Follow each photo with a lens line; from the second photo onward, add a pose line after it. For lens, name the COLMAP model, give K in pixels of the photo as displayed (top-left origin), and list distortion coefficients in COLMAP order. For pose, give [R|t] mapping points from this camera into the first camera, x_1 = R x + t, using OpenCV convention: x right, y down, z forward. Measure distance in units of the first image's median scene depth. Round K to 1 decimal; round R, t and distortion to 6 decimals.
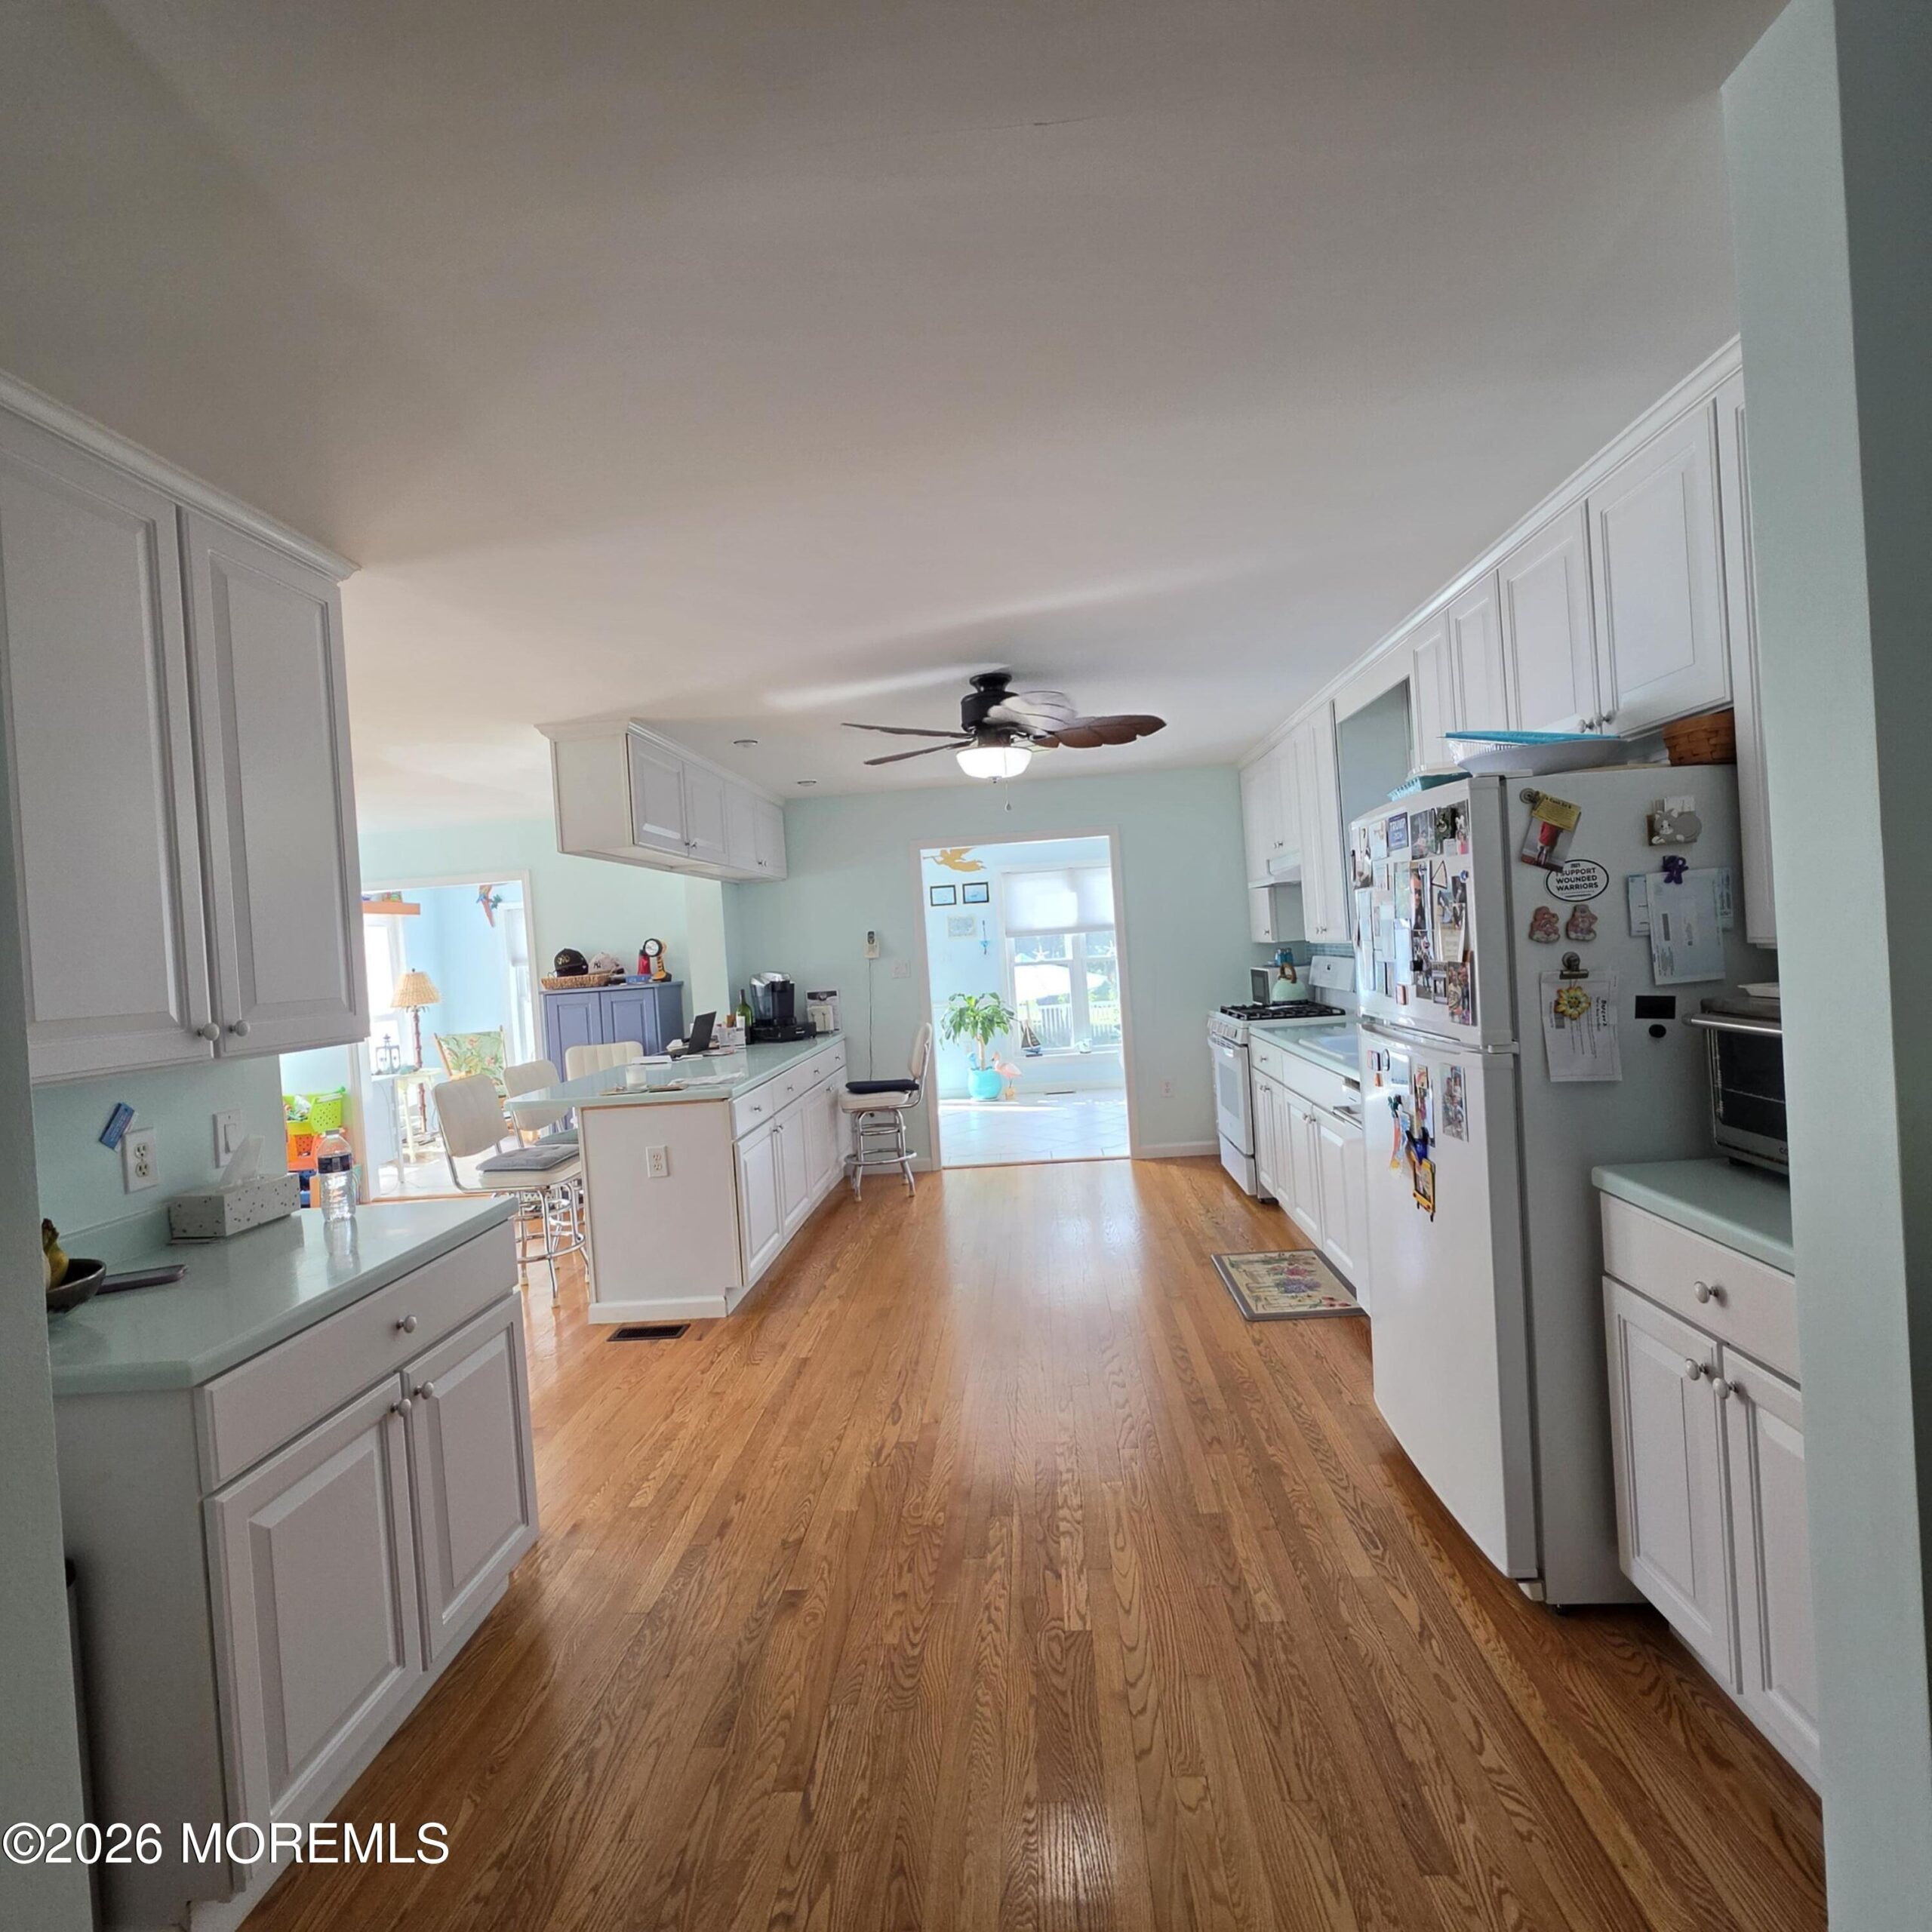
lens RADIAL K [[1020.8, 0, 985.5], [0, 1020.8, 950.9], [0, 0, 1]] dist [-0.001344, -0.000071]
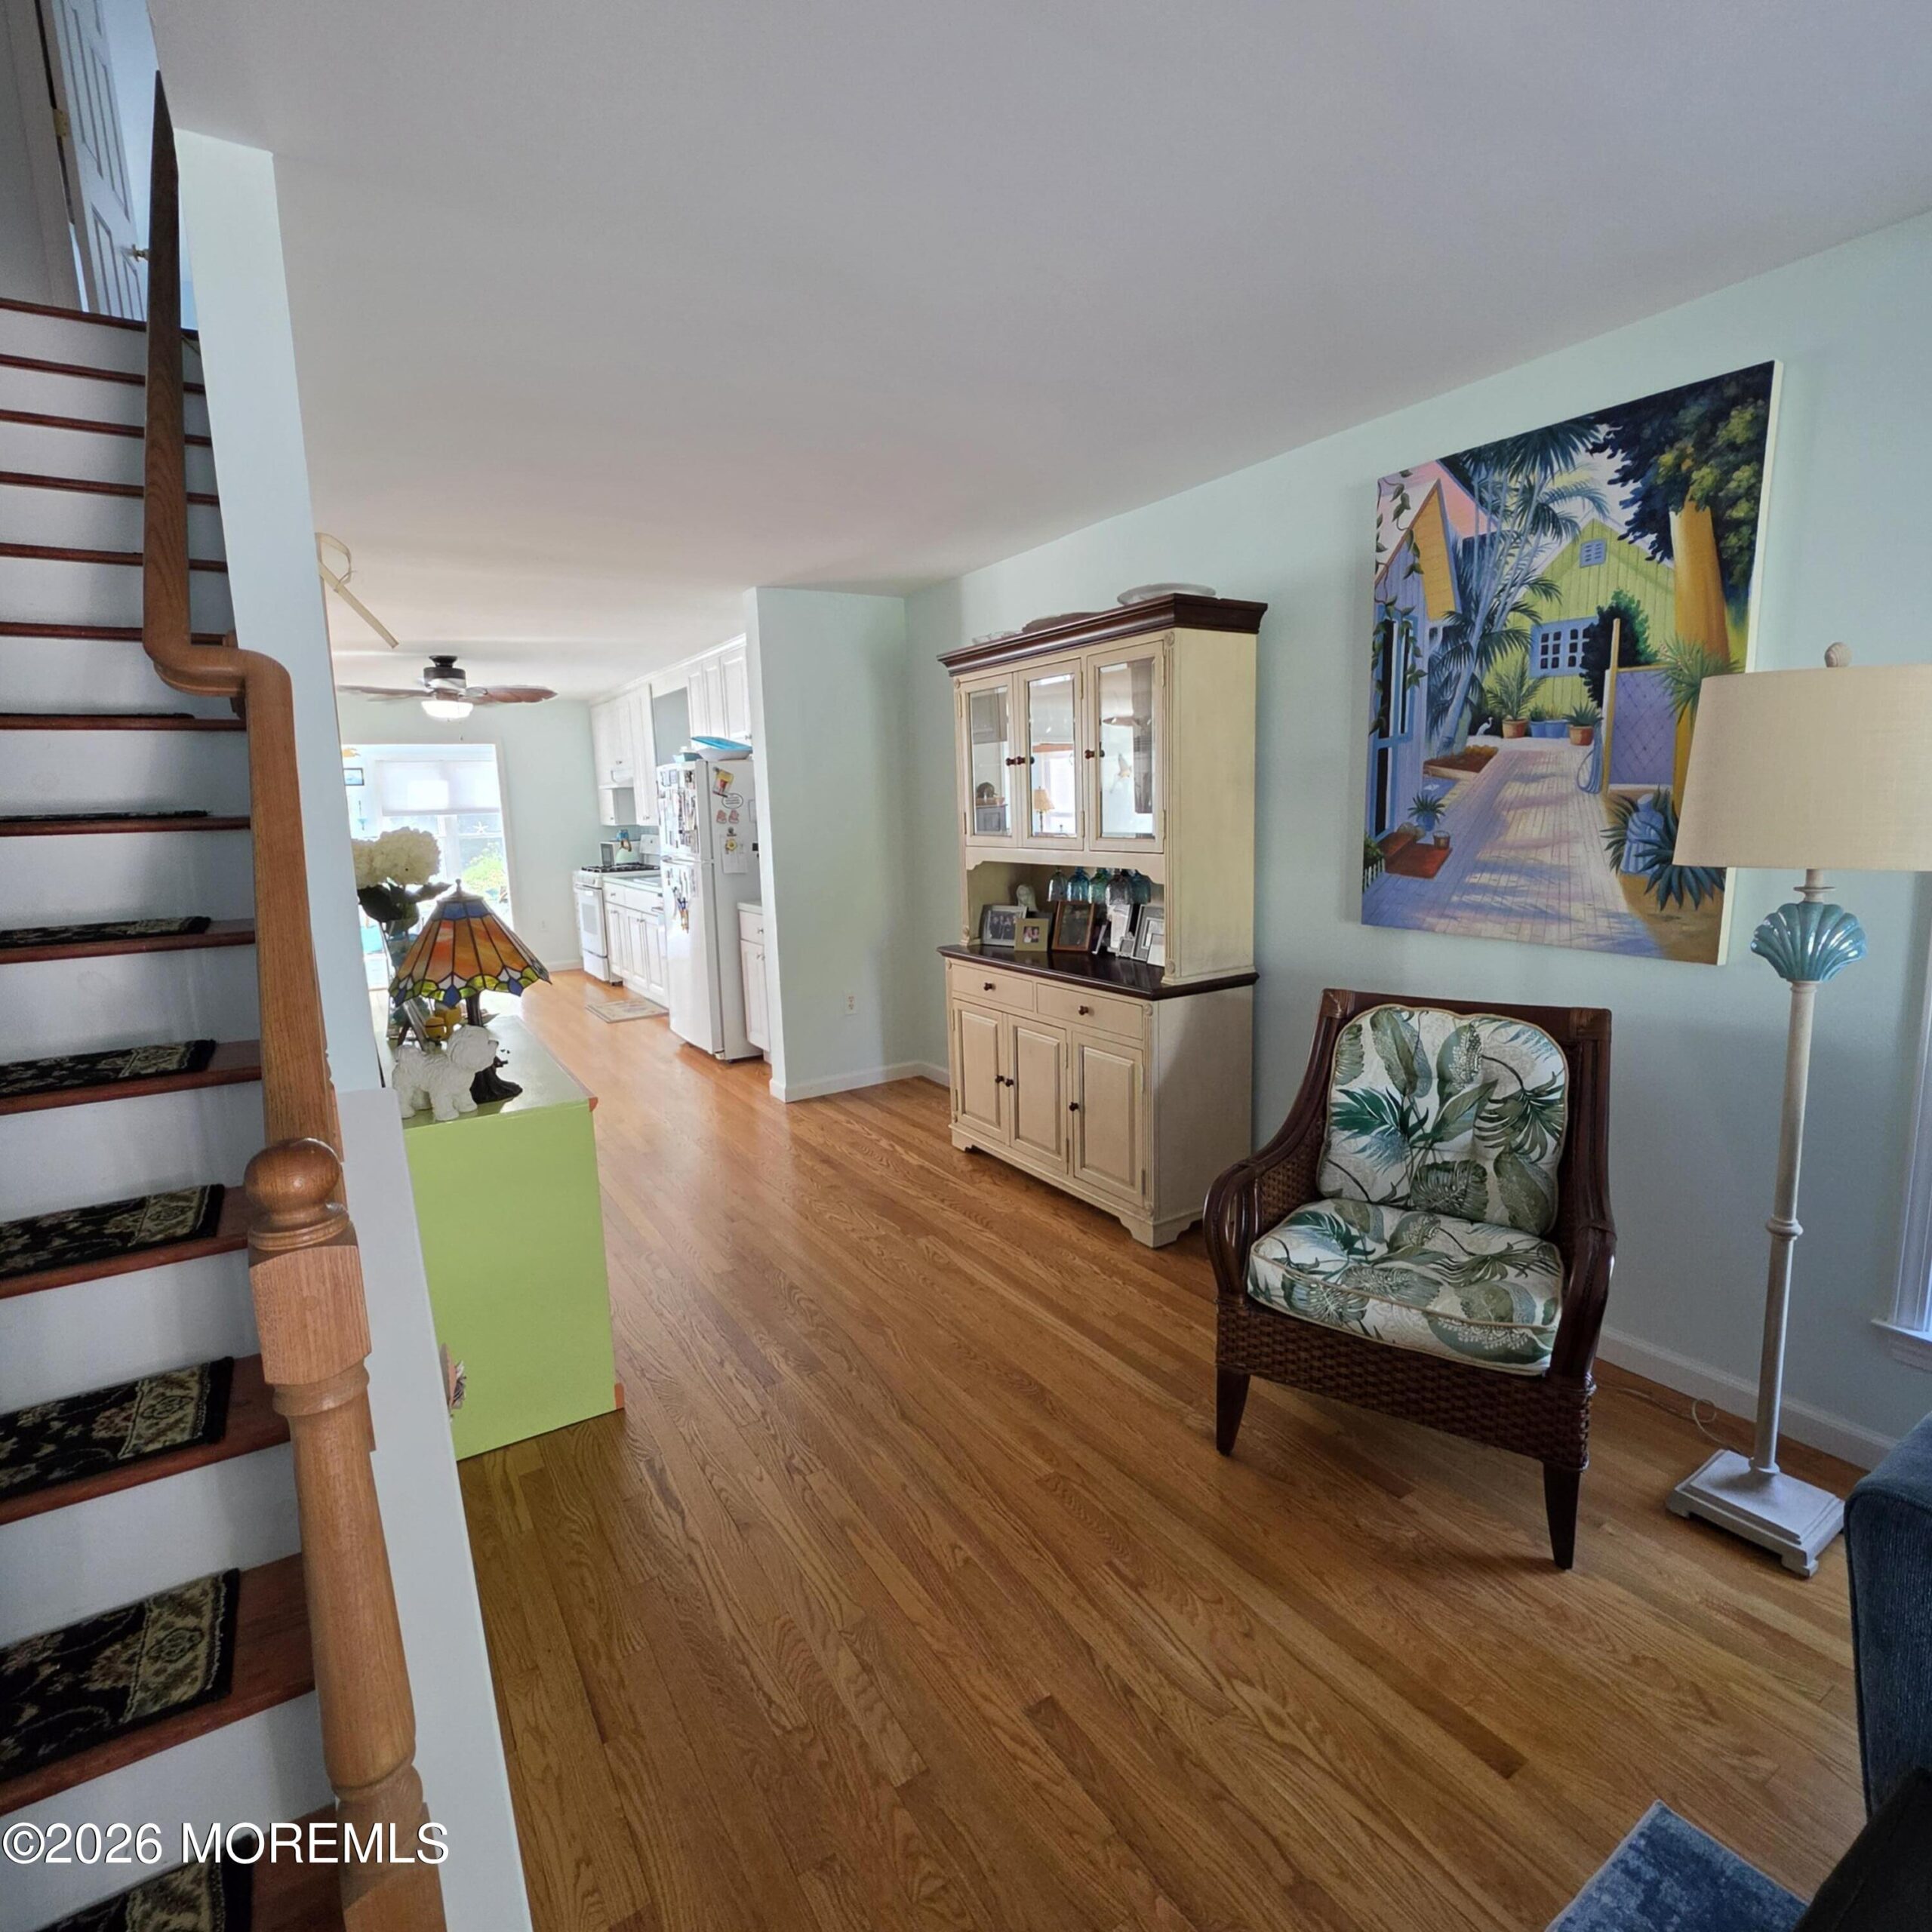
lens RADIAL K [[1037.0, 0, 972.9], [0, 1037.0, 958.6], [0, 0, 1]] dist [-0.005188, -0.000445]
pose [[0.817604, -0.046634, 0.573889, -0.259744], [-0.017879, 0.994178, 0.106259, 0.022891], [-0.575503, -0.097139, 0.812010, -0.843630]]
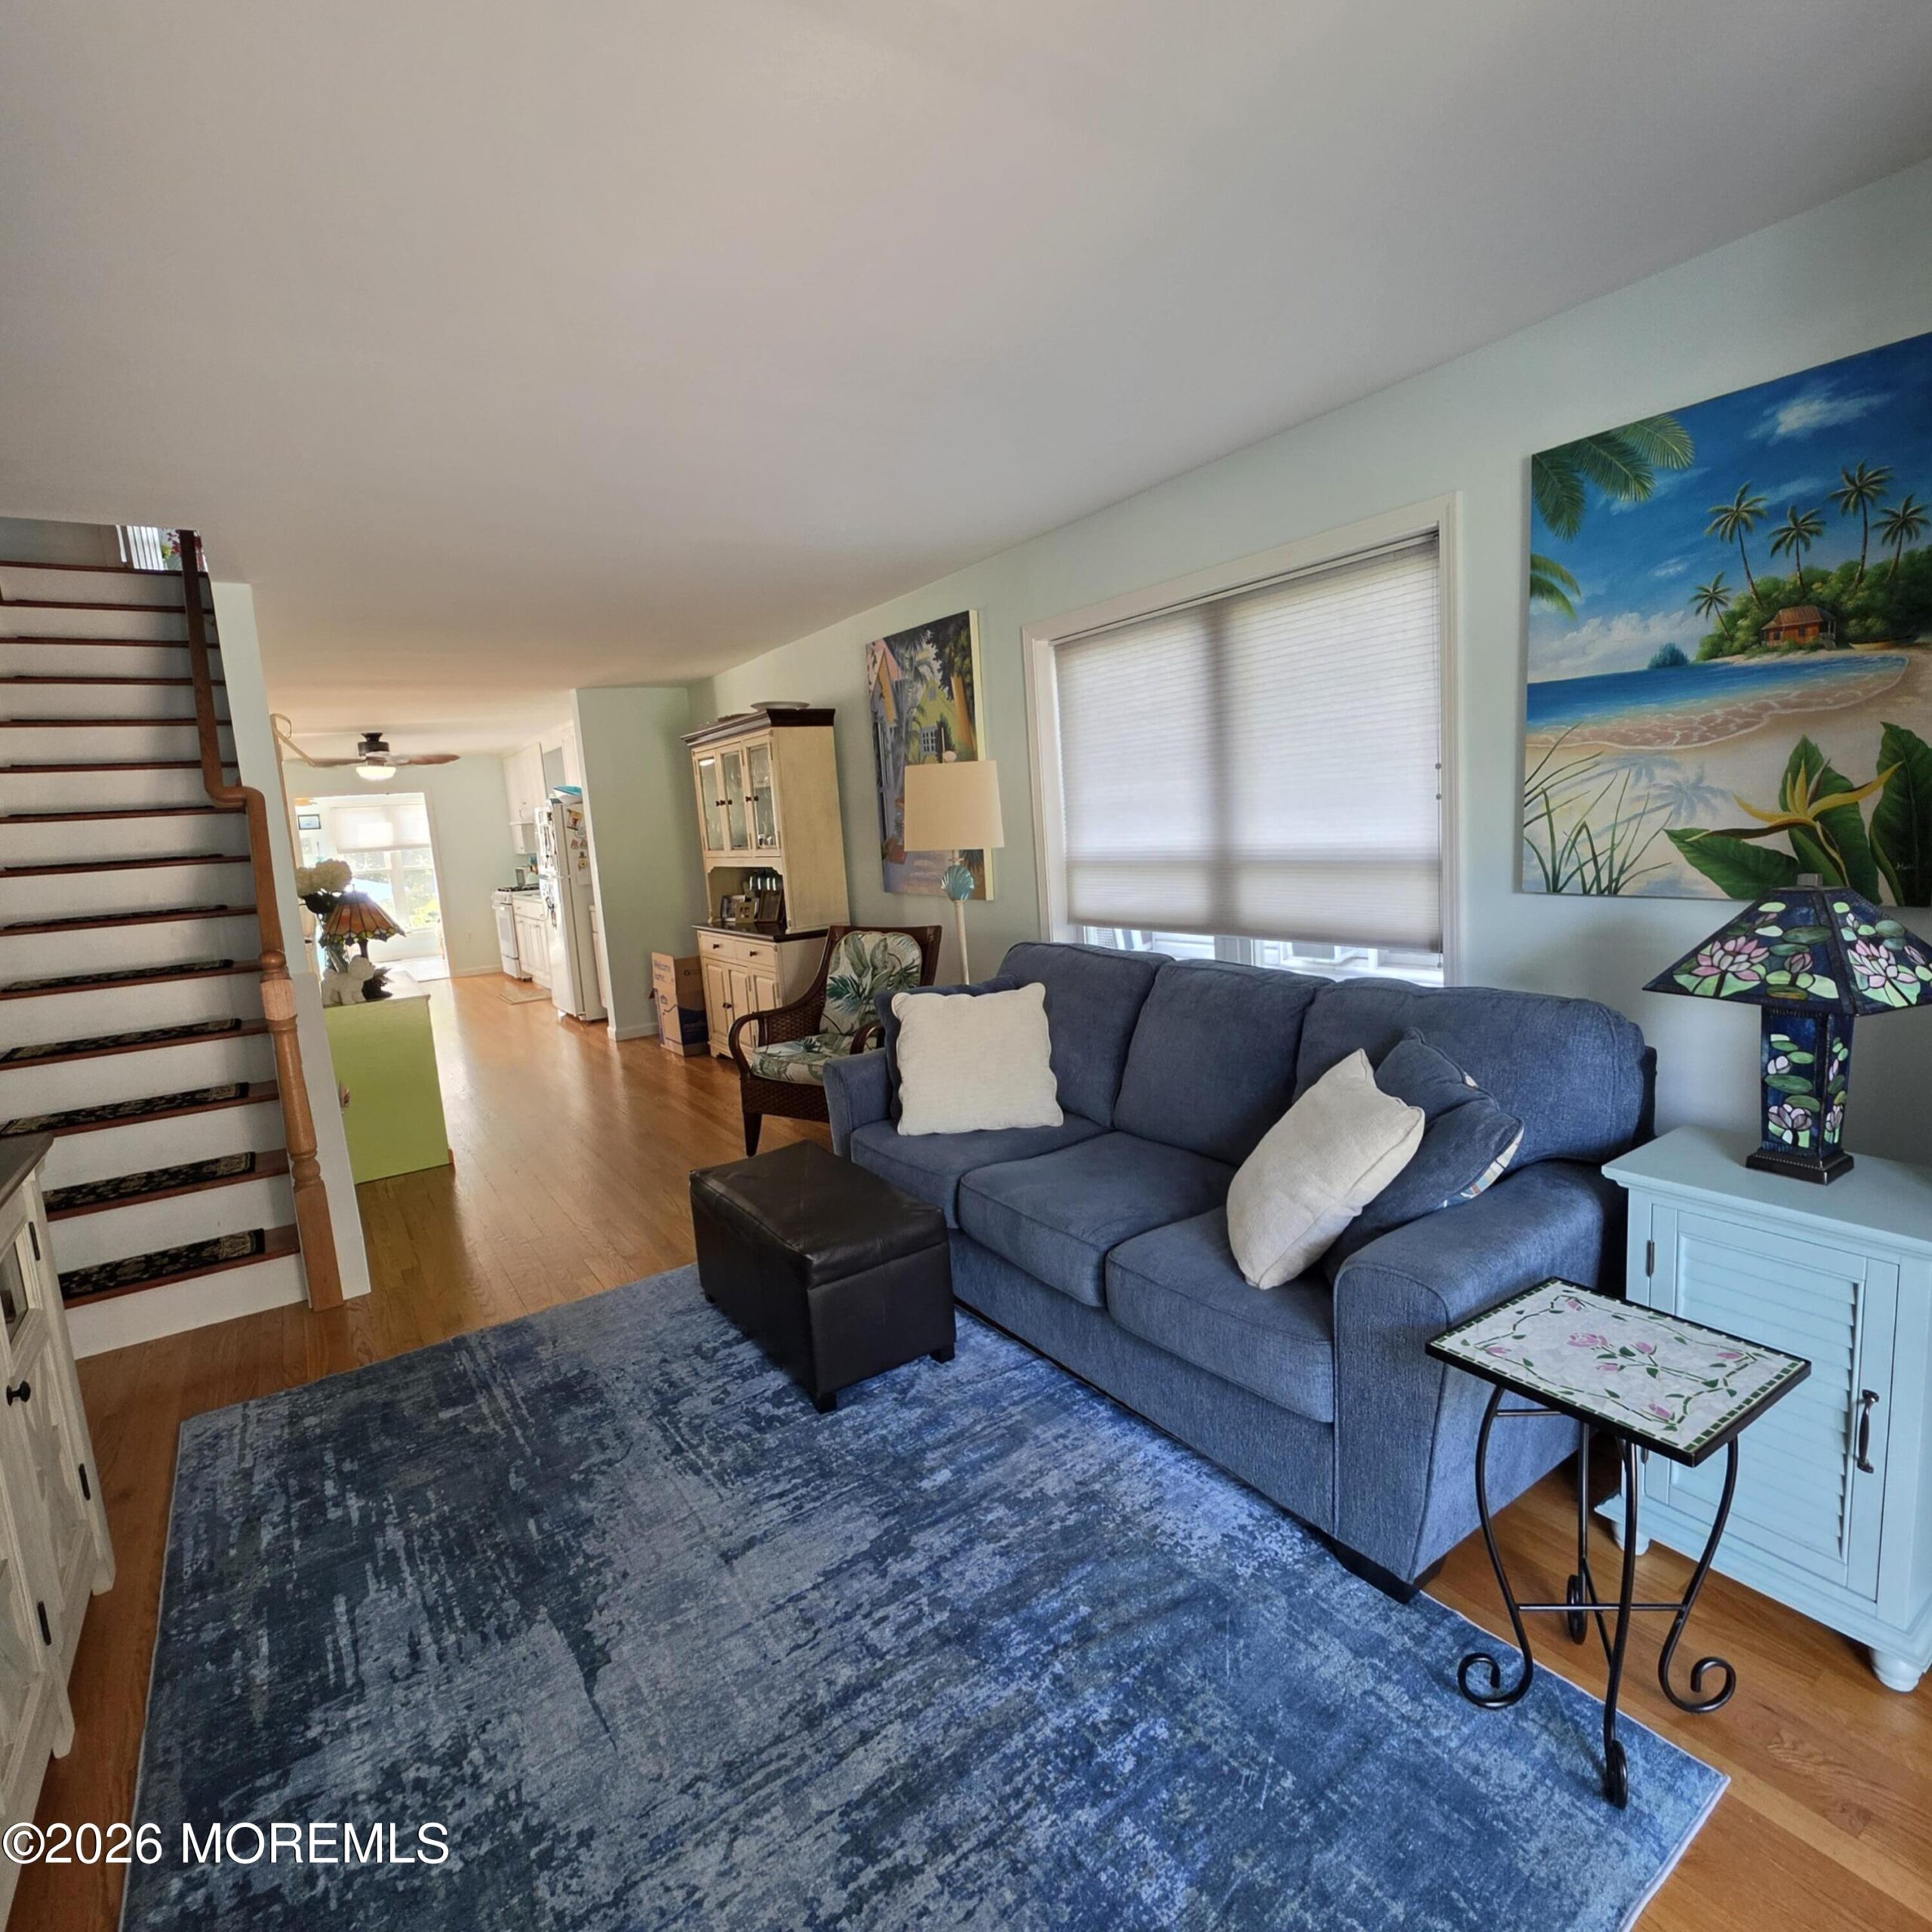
lens RADIAL K [[1037.0, 0, 972.9], [0, 1037.0, 958.6], [0, 0, 1]] dist [-0.005188, -0.000445]
pose [[0.803672, -0.072251, 0.590671, -0.288844], [0.021606, 0.995490, 0.092370, 0.037124], [-0.594681, -0.061473, 0.801608, -1.504664]]
